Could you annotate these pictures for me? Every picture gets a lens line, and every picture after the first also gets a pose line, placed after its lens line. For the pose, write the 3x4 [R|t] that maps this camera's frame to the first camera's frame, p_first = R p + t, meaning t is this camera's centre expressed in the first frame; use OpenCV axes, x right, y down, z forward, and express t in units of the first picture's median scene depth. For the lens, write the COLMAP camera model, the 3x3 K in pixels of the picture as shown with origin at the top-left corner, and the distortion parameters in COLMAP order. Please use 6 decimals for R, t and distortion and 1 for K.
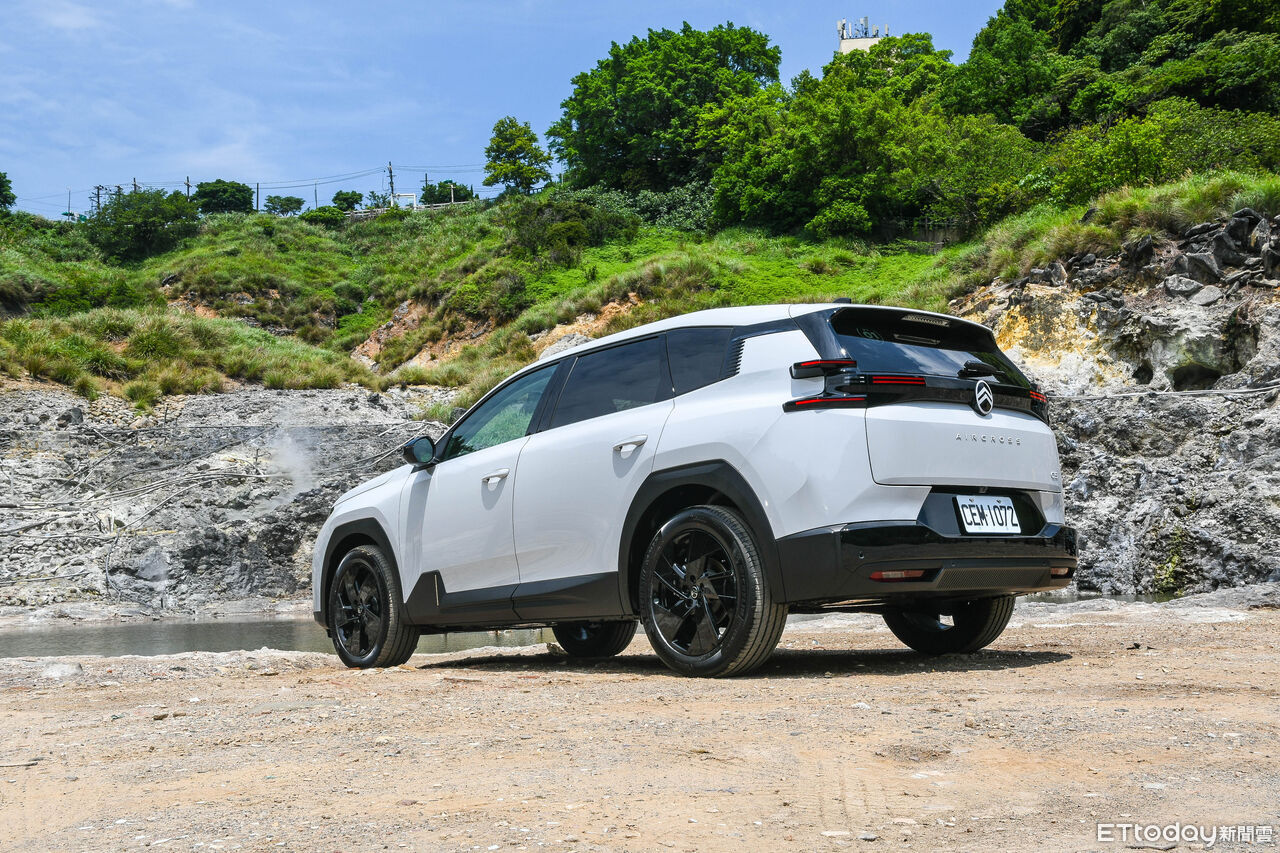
lens RADIAL K [[1365.7, 0, 640.0], [0, 1365.7, 426.5], [0, 0, 1]] dist [0.016700, 0.228372]
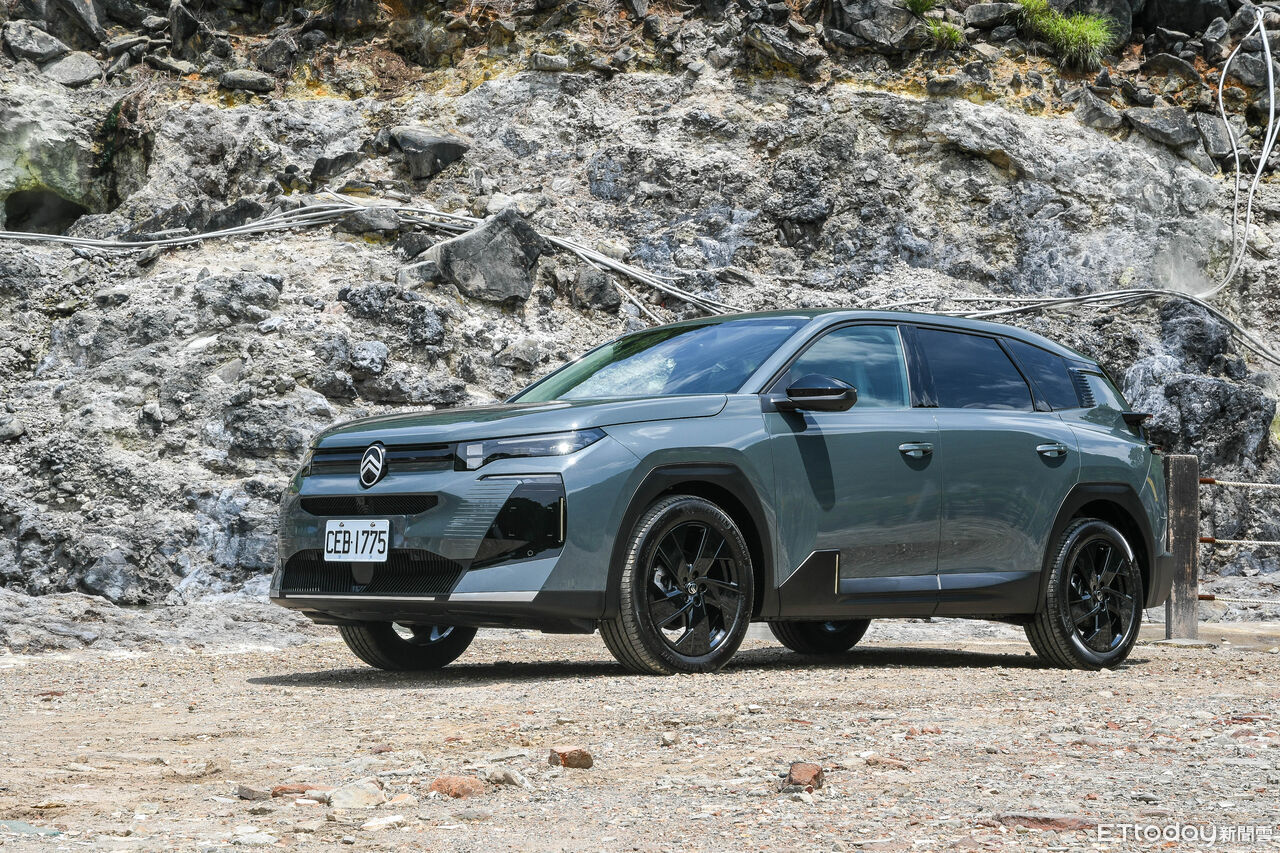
lens RADIAL K [[2334.5, 0, 640.0], [0, 2334.5, 426.5], [0, 0, 1]] dist [0.392946, 0.026930]
pose [[0.823611, 0.070086, 0.562808, 0.073851], [-0.100349, 0.994687, 0.022982, 0.004652], [-0.558207, -0.075405, 0.826268, 0.067488]]
